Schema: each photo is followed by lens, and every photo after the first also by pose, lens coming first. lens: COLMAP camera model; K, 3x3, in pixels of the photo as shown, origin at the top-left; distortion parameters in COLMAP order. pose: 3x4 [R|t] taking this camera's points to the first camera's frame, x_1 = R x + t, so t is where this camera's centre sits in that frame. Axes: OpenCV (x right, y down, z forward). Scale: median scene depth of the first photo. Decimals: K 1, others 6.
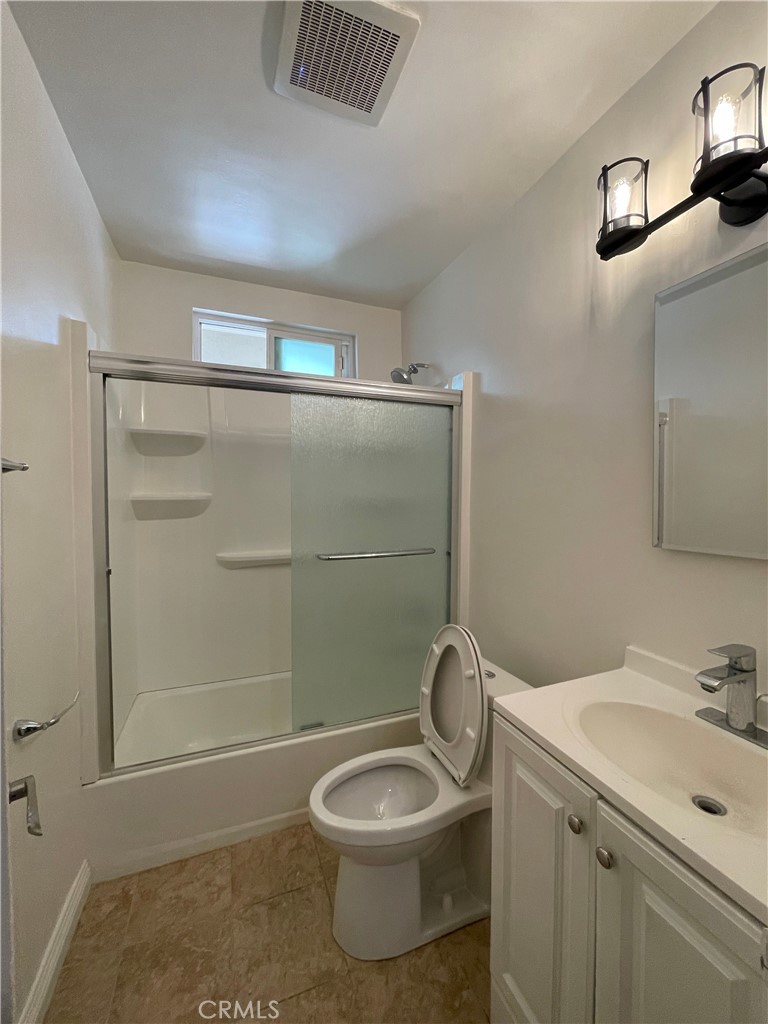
lens RADIAL K [[414.6, 0, 386.6], [0, 414.6, 508.9], [0, 0, 1]] dist [0.001488, -0.000299]
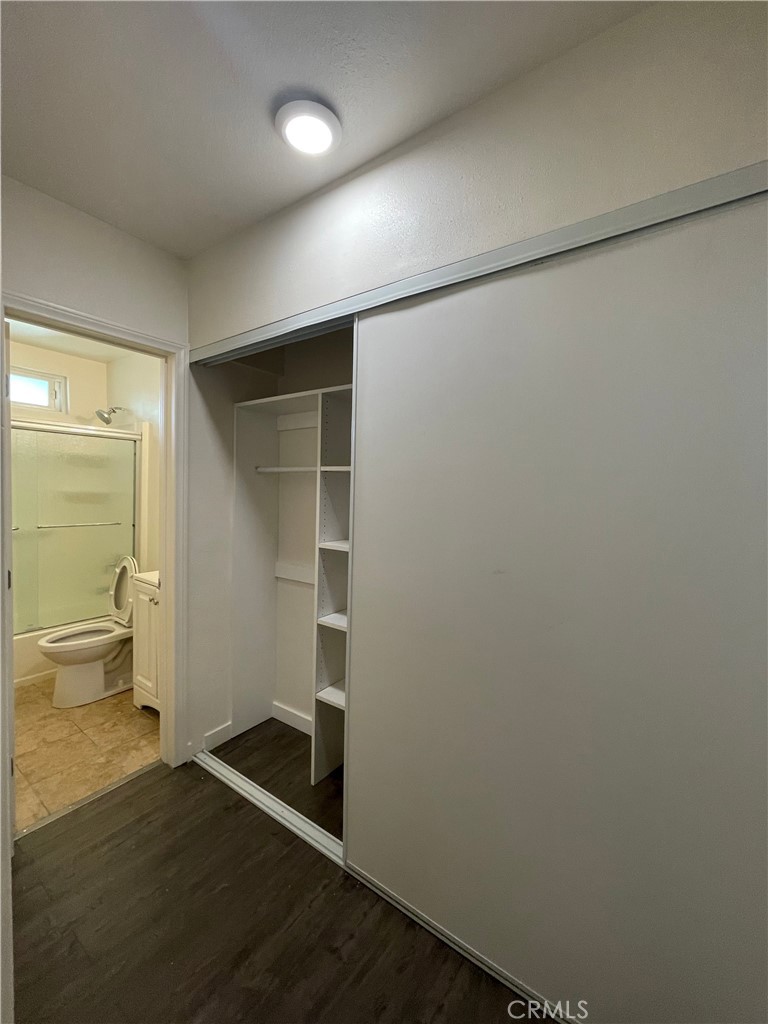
lens RADIAL K [[414.6, 0, 386.6], [0, 414.6, 508.9], [0, 0, 1]] dist [0.001488, -0.000299]
pose [[0.844928, -0.006466, 0.534841, 0.116707], [-0.005653, 0.999763, 0.021016, -0.002777], [-0.534850, -0.020781, 0.844691, -1.068314]]
